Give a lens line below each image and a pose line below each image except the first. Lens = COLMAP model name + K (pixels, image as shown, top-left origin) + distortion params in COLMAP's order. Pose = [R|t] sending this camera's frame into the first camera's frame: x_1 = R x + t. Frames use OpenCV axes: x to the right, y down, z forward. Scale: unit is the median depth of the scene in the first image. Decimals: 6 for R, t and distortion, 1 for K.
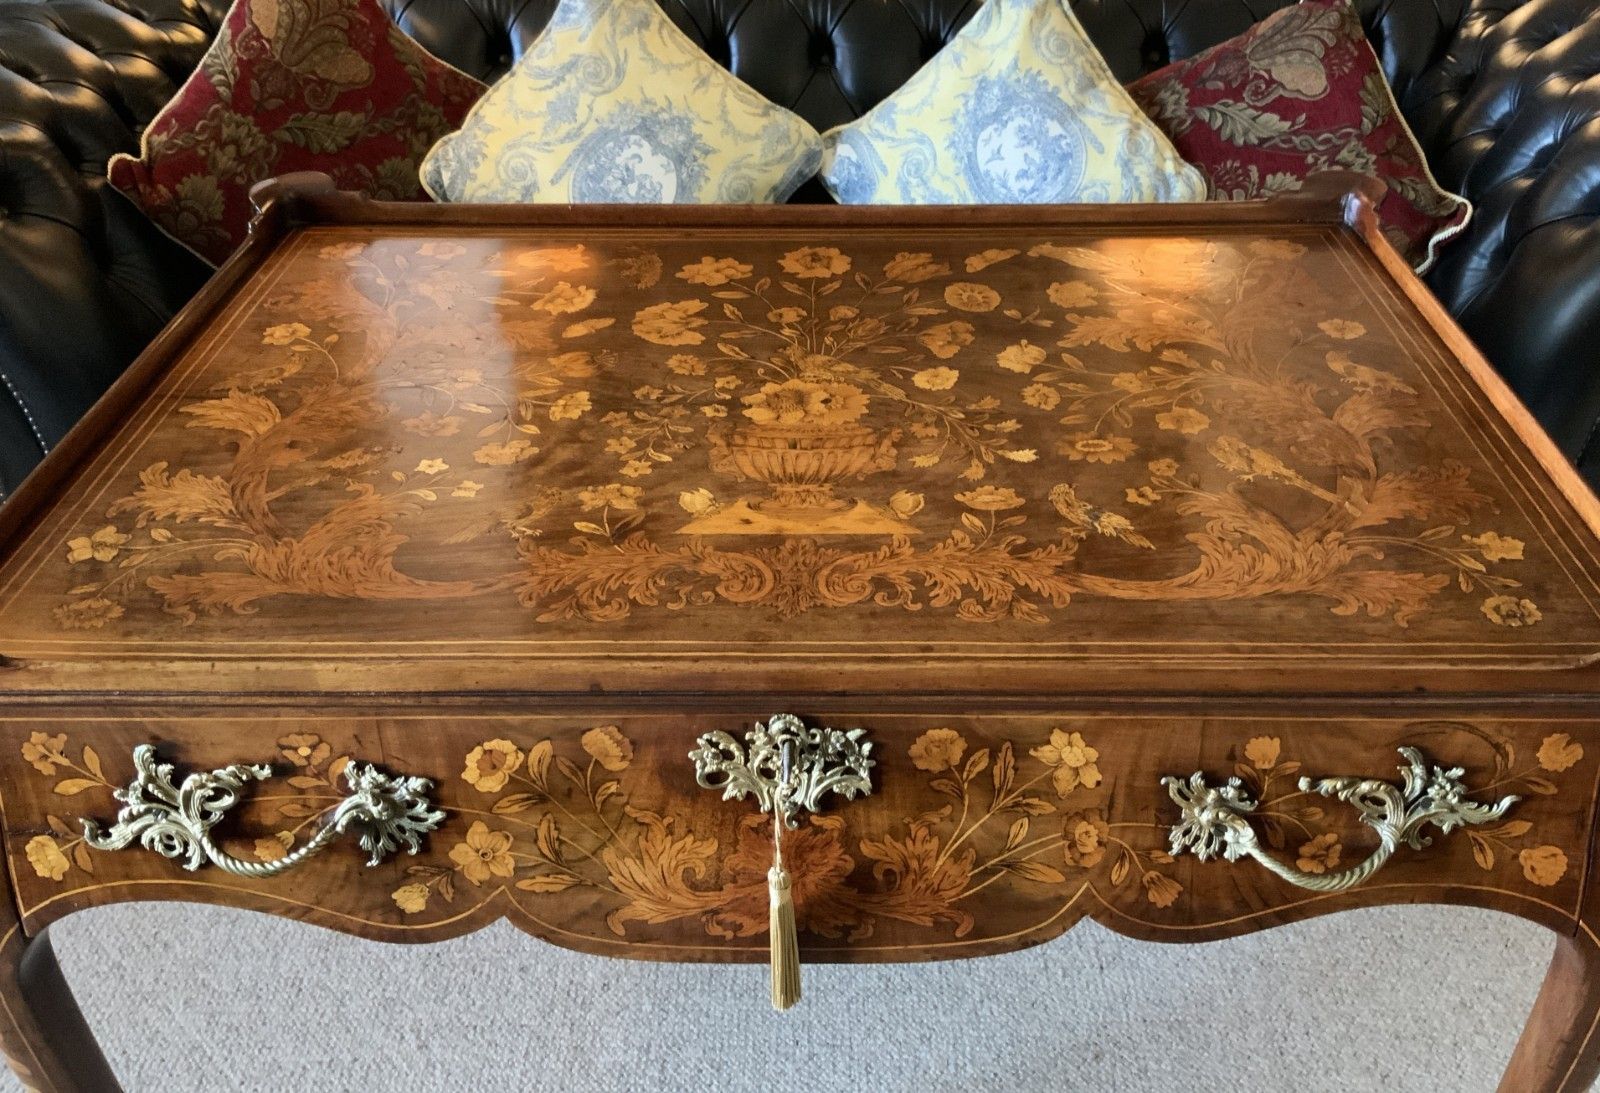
lens RADIAL K [[1395.3, 0, 835.9], [0, 1395.3, 463.7], [0, 0, 1]] dist [0.132308, -0.321016]
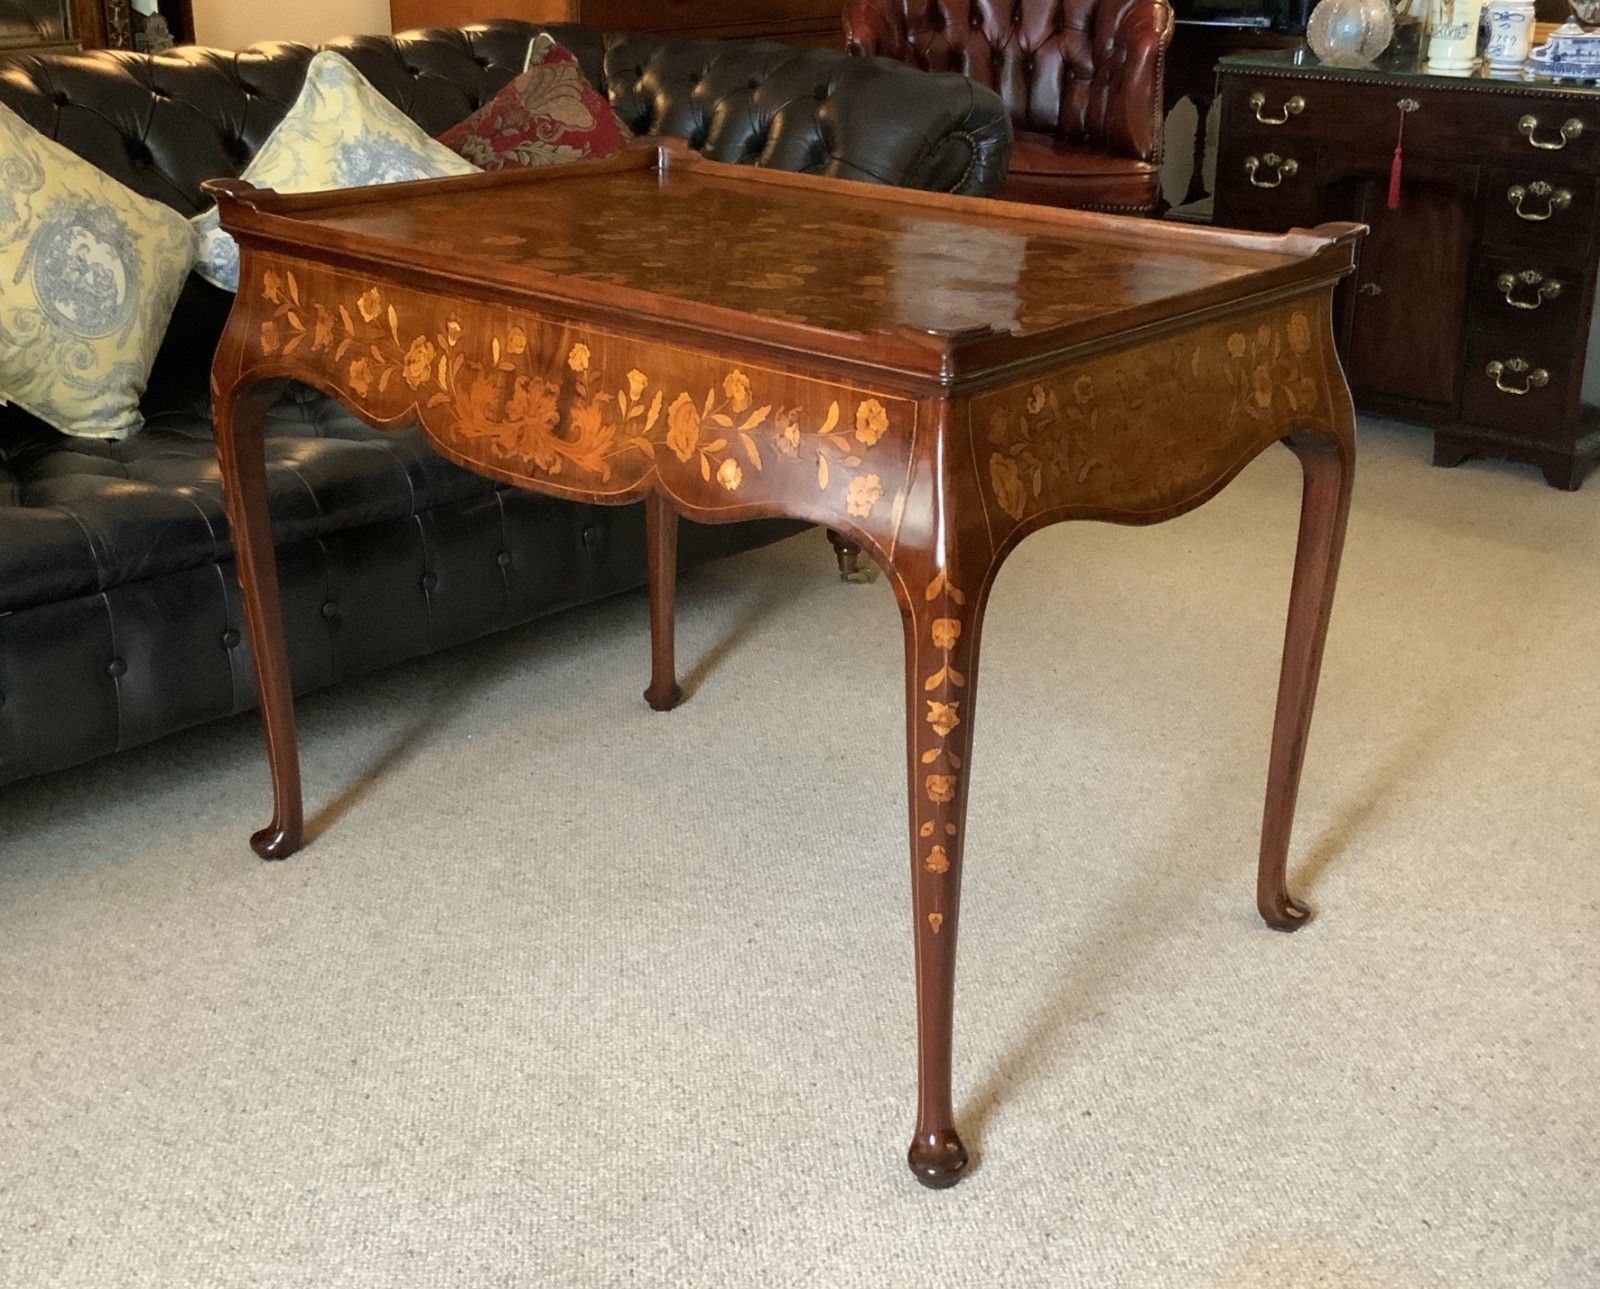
lens RADIAL K [[2103.4, 0, 848.3], [0, 2103.4, 662.2], [0, 0, 1]] dist [0.145600, -0.336767]
pose [[0.648296, -0.261474, 0.715083, -1.810165], [0.383265, 0.923587, -0.009755, 0.527540], [-0.657890, 0.280390, 0.698972, -0.637656]]
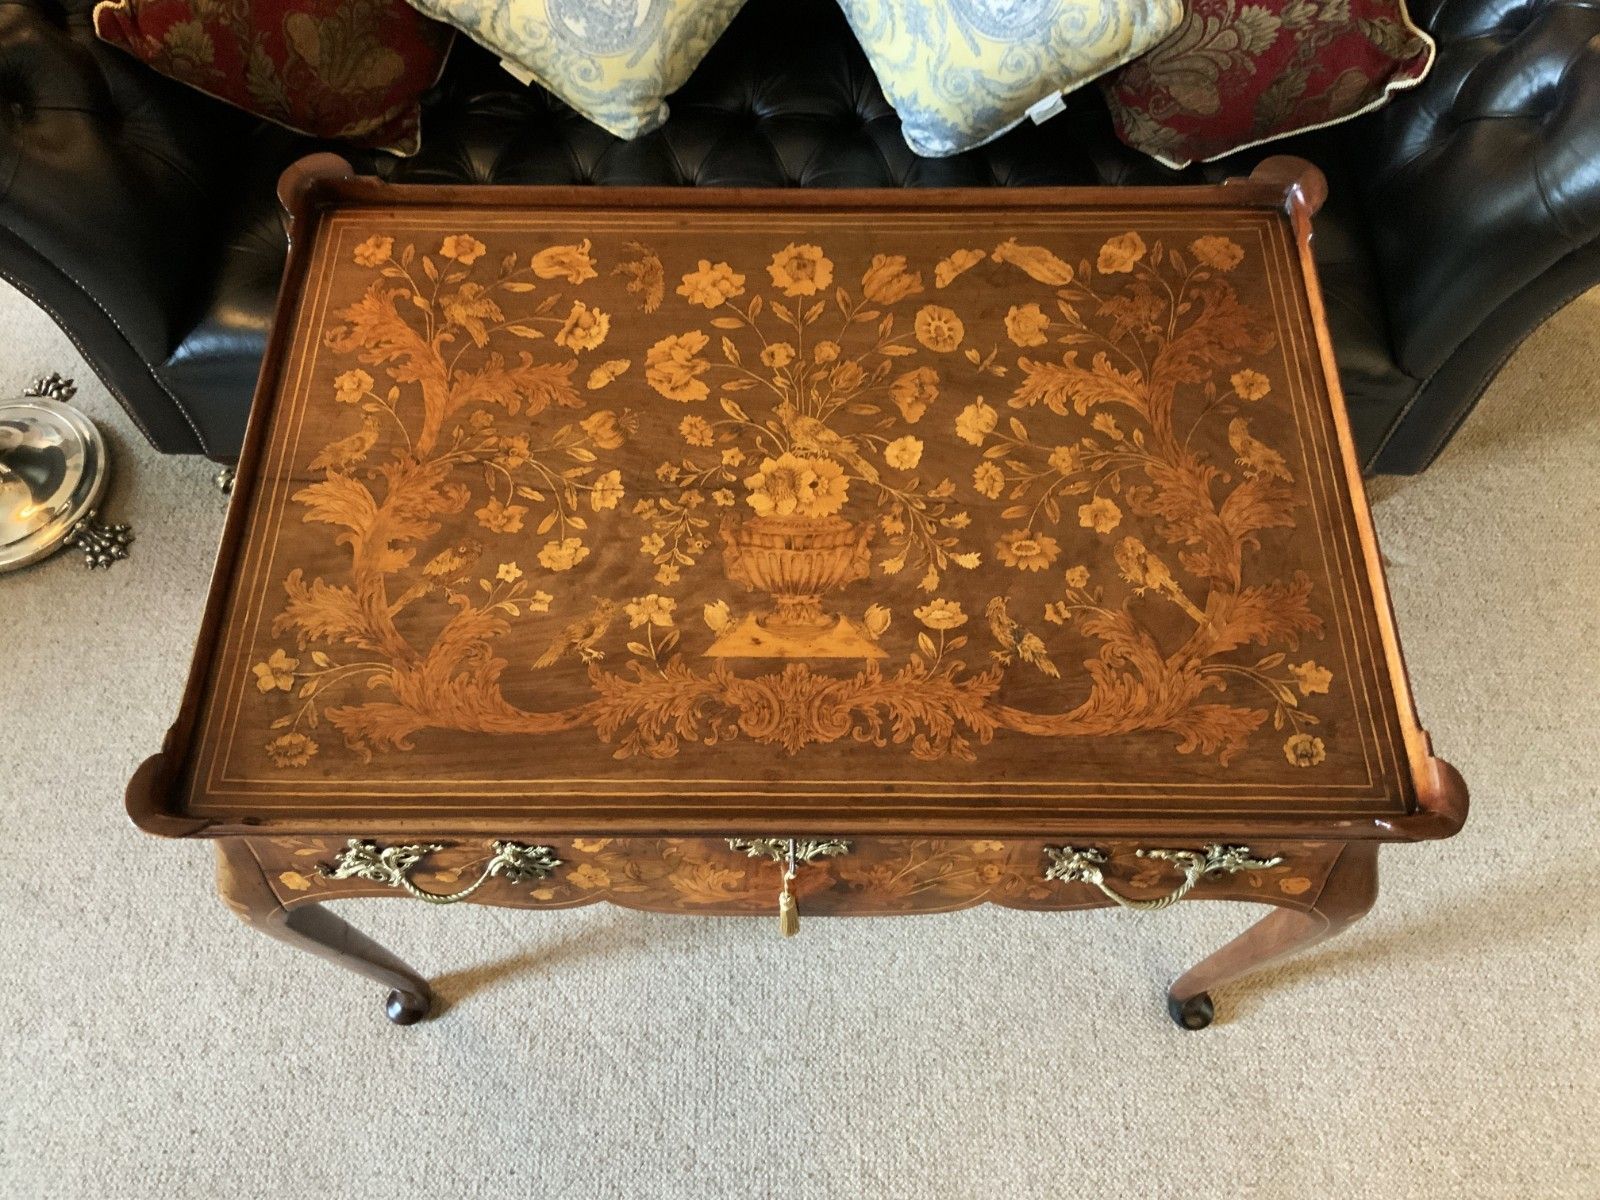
lens RADIAL K [[1321.9, 0, 800.0], [0, 1321.9, 600.0], [0, 0, 1]] dist [0.111109, -0.222443]
pose [[0.999993, -0.001813, 0.003330, -0.025132], [-0.000141, 0.859958, 0.510364, -0.596509], [-0.003789, -0.510361, 0.859952, -0.057796]]
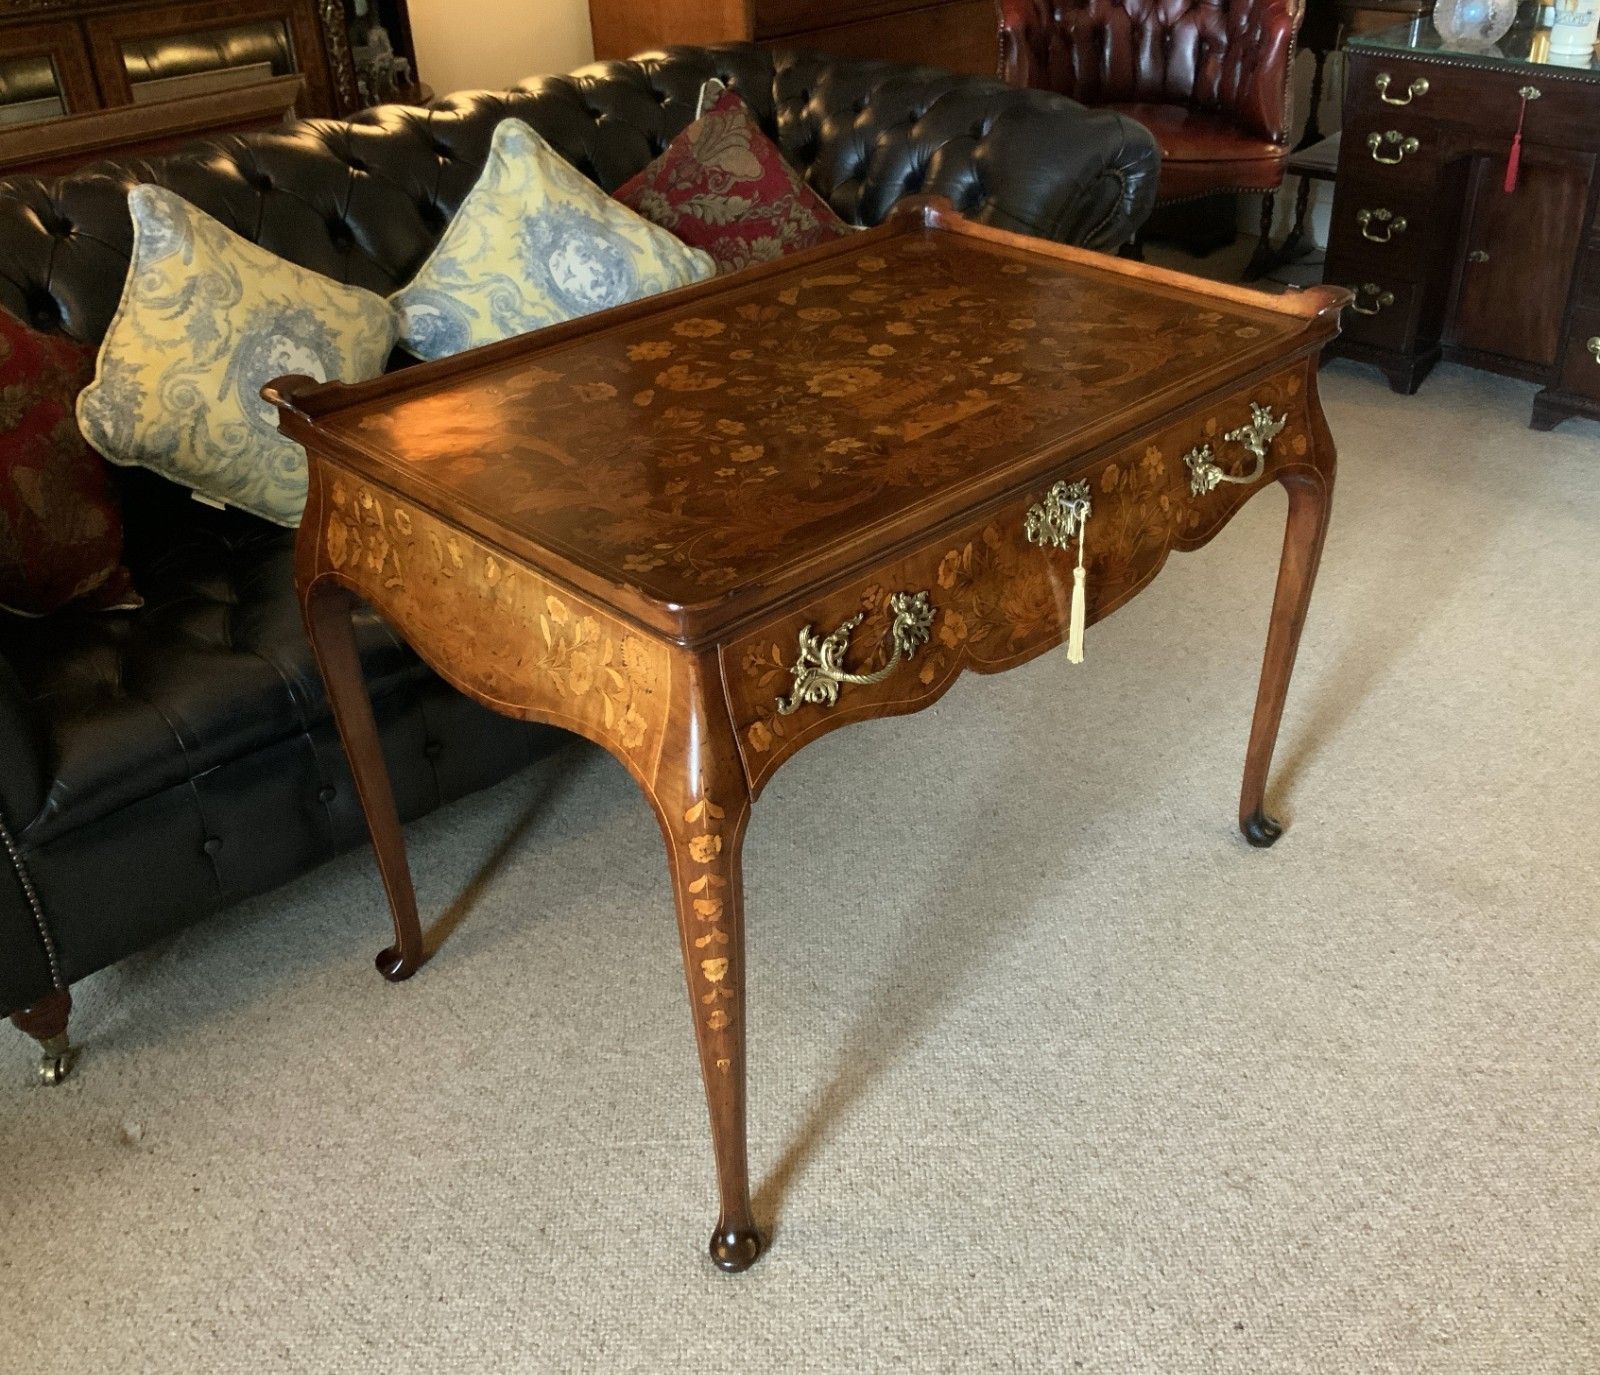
lens RADIAL K [[1570.9, 0, 866.9], [0, 1570.9, 698.3], [0, 0, 1]] dist [0.126718, -0.286639]
pose [[0.697053, -0.388517, 0.602637, -1.257203], [0.389667, 0.910789, 0.136465, 0.049151], [-0.601895, 0.139705, 0.786260, -0.333009]]
